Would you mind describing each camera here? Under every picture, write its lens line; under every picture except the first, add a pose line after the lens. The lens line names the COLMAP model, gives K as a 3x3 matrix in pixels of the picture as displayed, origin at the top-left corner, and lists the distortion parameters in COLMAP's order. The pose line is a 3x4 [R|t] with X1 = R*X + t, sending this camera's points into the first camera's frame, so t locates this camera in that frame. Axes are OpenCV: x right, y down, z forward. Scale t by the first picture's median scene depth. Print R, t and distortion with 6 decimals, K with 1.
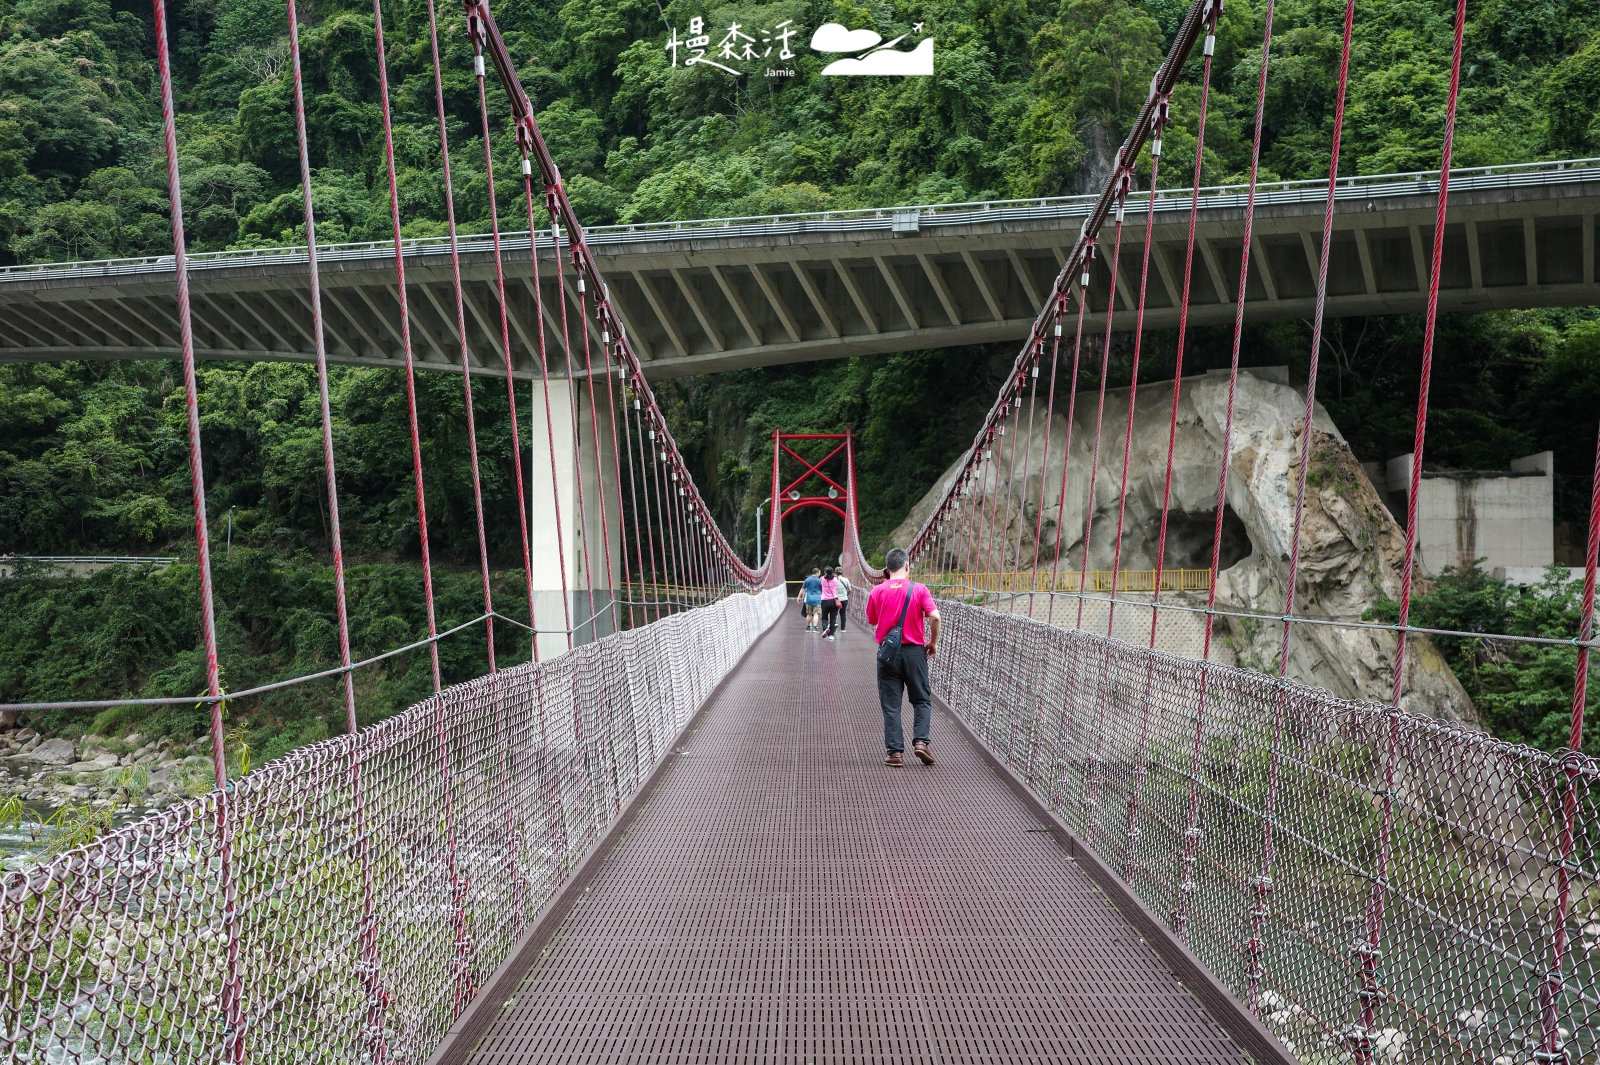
lens RADIAL K [[1797.2, 0, 800.0], [0, 1797.2, 532.5], [0, 0, 1]] dist [0.075103, -0.009533]
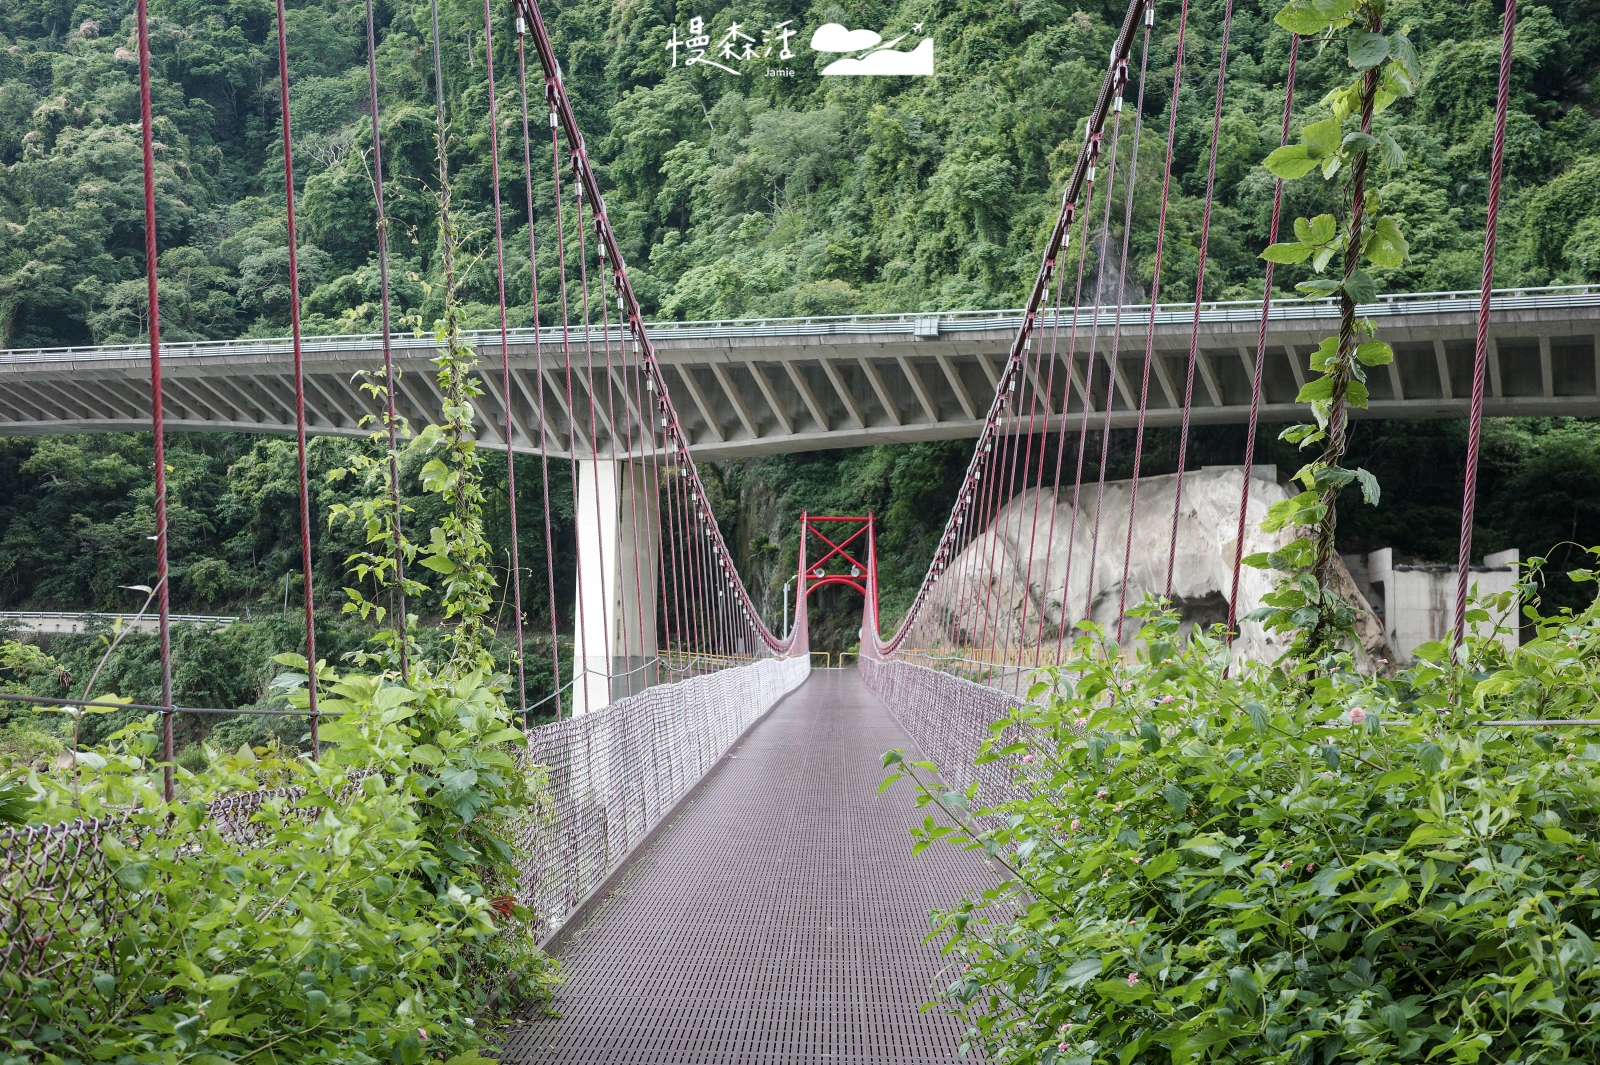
lens RADIAL K [[1797.2, 0, 800.0], [0, 1797.2, 532.5], [0, 0, 1]] dist [0.075103, -0.009533]
pose [[0.999626, 0.022141, -0.016080, 0.001569], [-0.022769, 0.998942, -0.039967, -0.001083], [0.015178, 0.040318, 0.999072, -0.064087]]
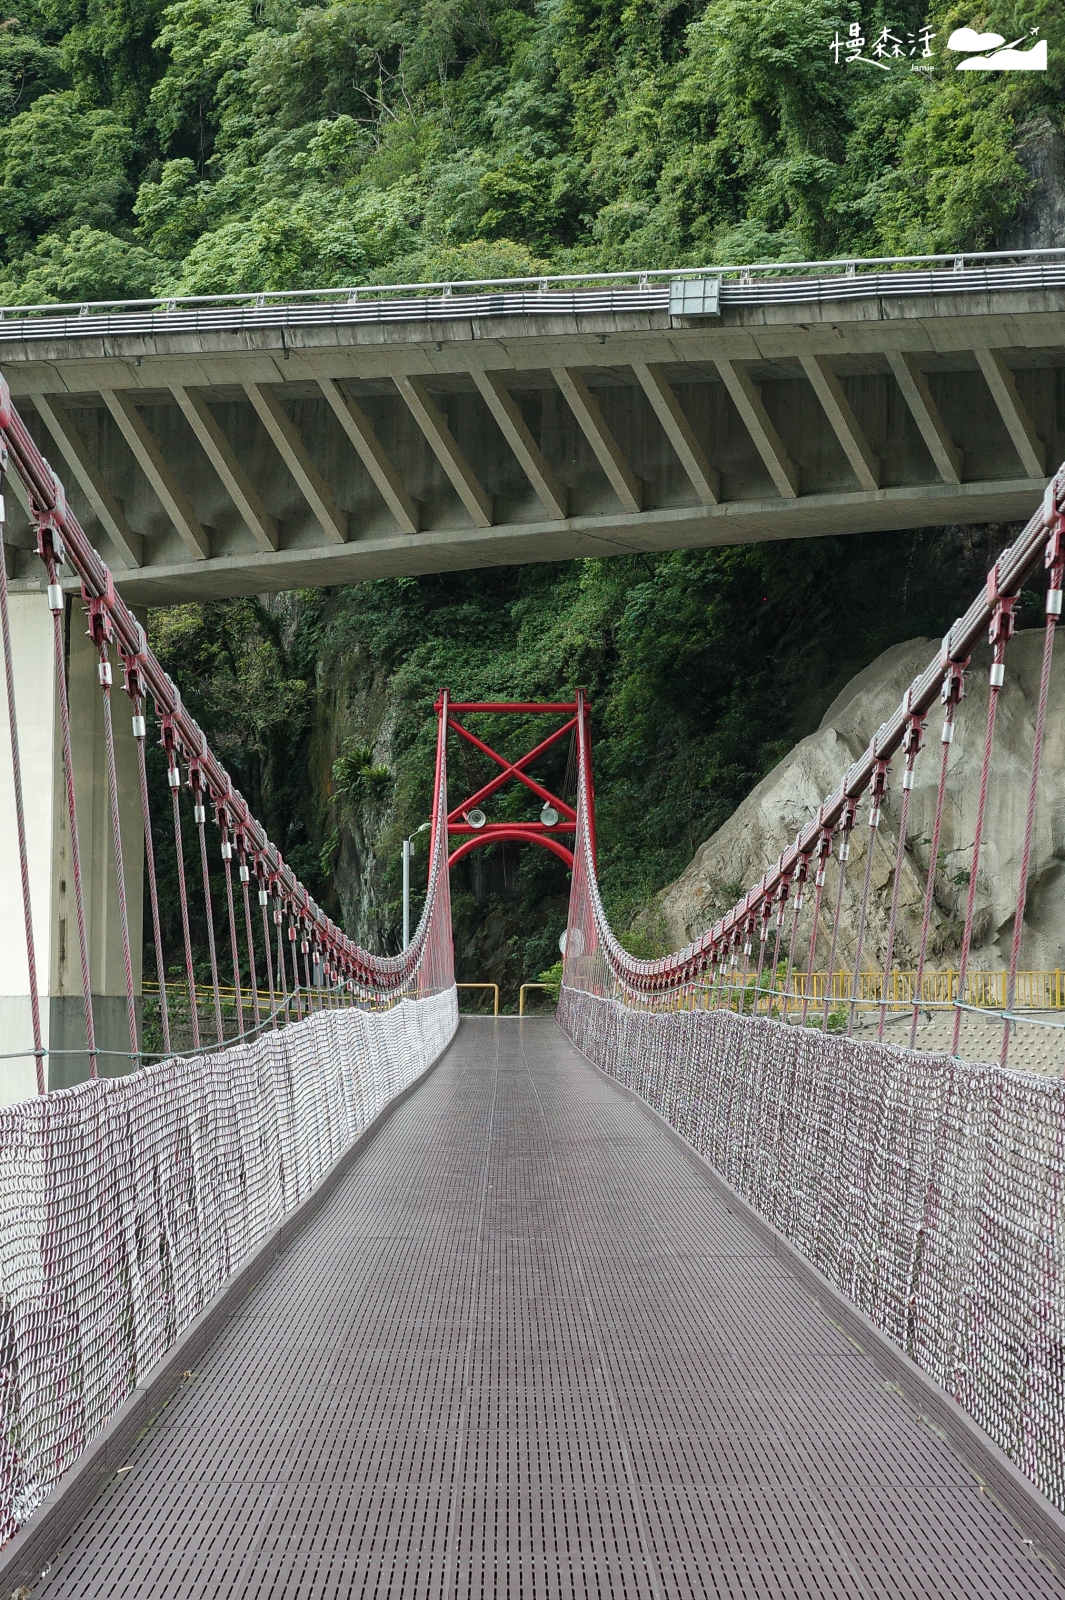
lens RADIAL K [[3192.9, 0, 532.5], [0, 3192.9, 800.0], [0, 0, 1]] dist [0.008987, 0.158783]
pose [[0.999826, 0.012507, 0.013857, 0.000401], [-0.012081, 0.999465, -0.030382, 0.001452], [-0.014230, 0.030209, 0.999442, 0.056176]]
